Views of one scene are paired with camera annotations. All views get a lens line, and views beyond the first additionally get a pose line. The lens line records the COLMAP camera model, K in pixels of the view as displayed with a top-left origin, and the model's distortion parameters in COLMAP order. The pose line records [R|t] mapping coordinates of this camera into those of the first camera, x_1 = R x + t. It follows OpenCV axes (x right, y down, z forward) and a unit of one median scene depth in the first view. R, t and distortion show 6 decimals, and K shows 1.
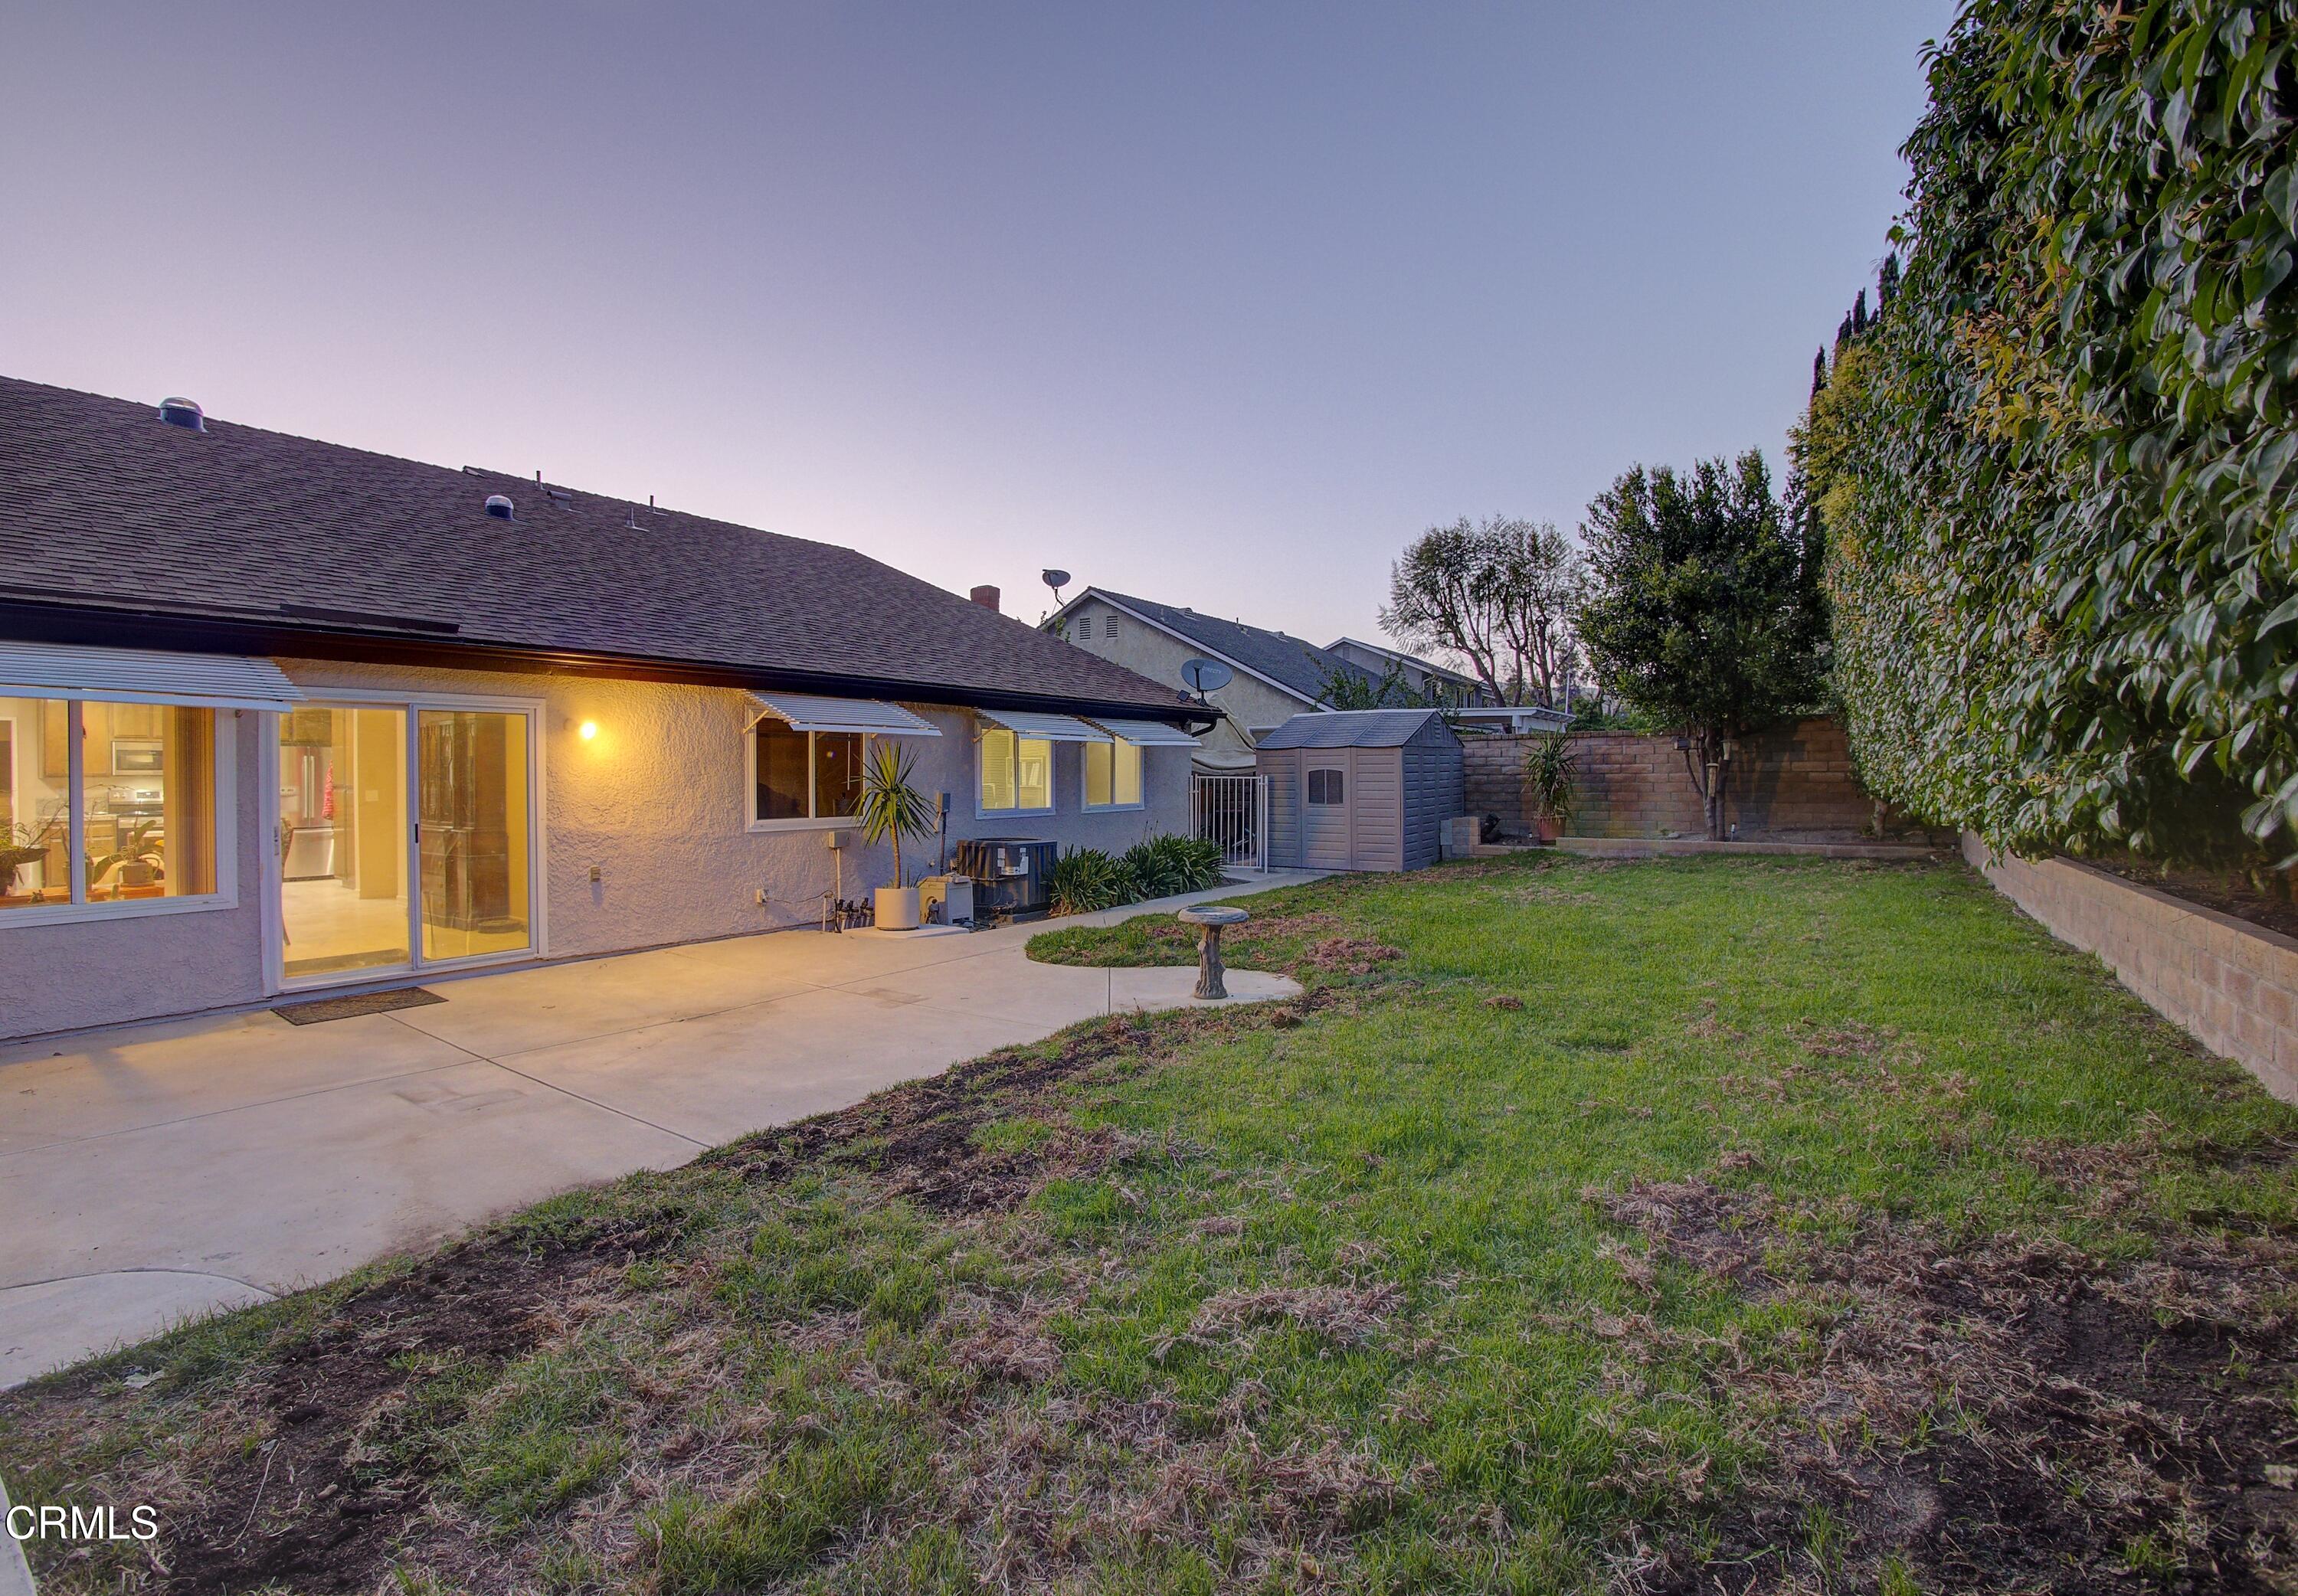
lens RADIAL K [[1034.4, 0, 1091.7], [0, 1034.4, 772.6], [0, 0, 1]] dist [-0.036899, -0.000020]
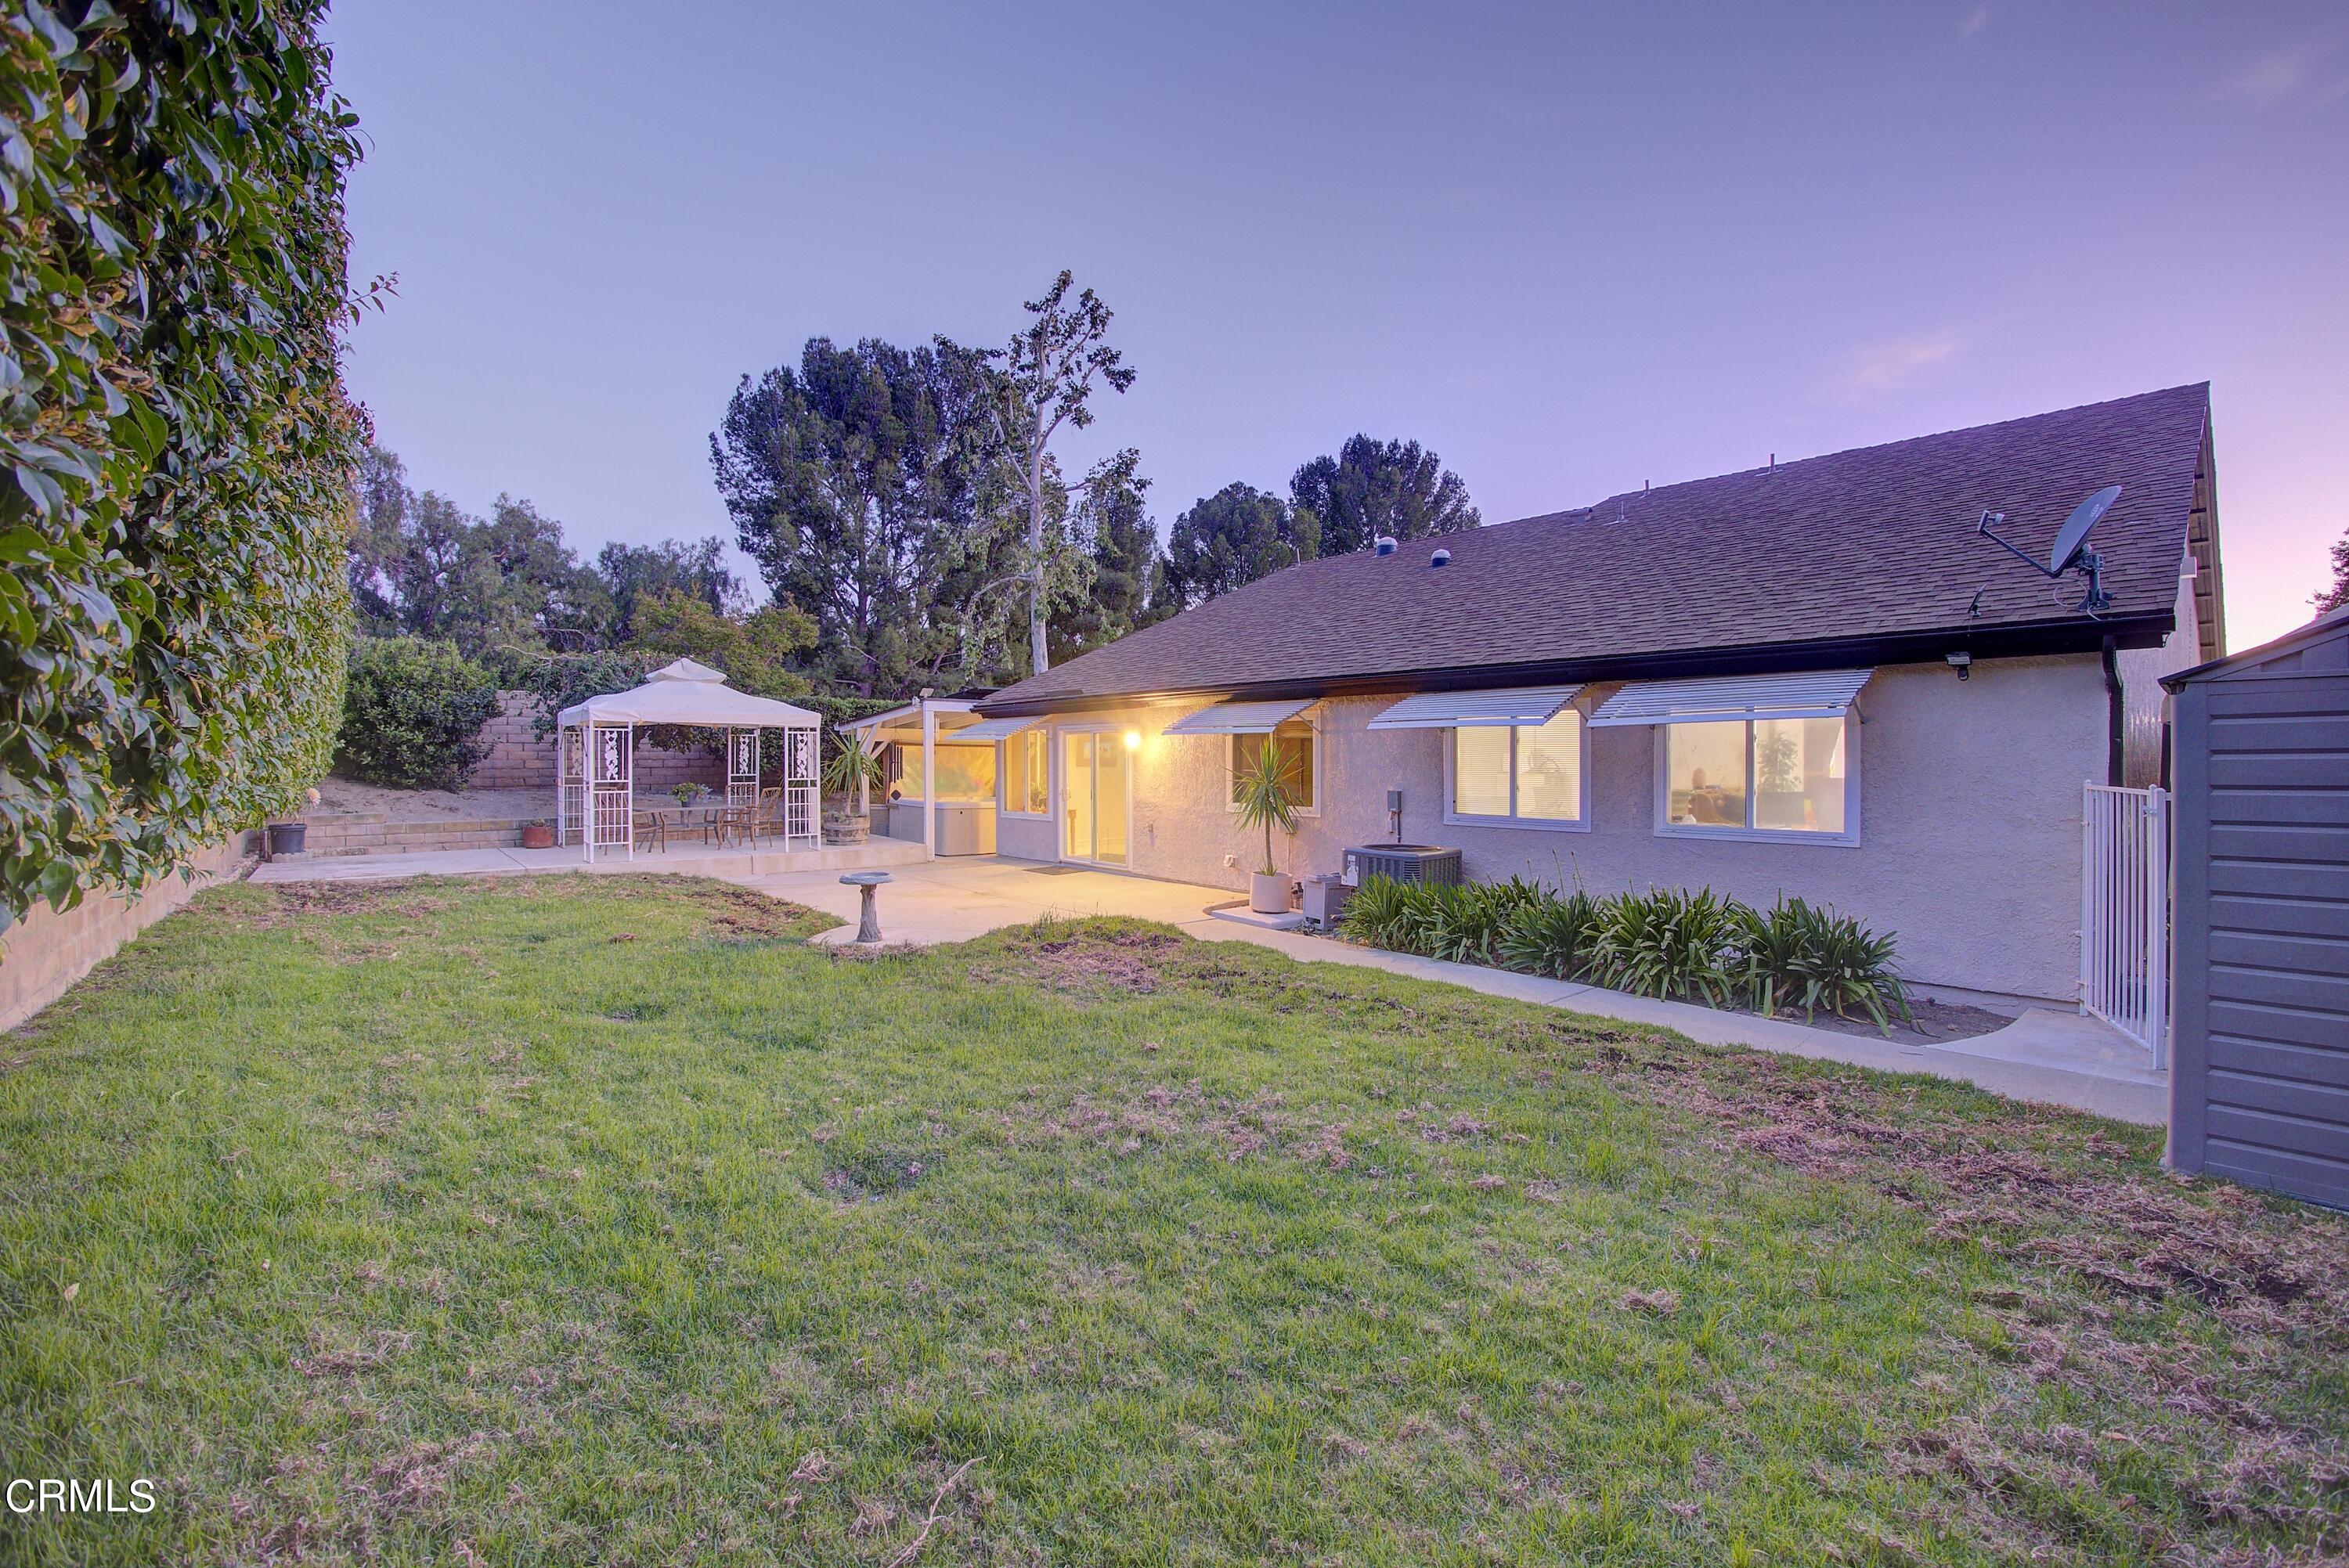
lens RADIAL K [[994.8, 0, 1168.1], [0, 994.8, 768.7], [0, 0, 1]] dist [-0.048943, 0.004182]
pose [[-0.236239, 0.009456, -0.971649, 0.785848], [-0.001520, 0.999948, 0.010101, -0.007881], [0.971694, 0.003863, -0.236213, 1.051776]]
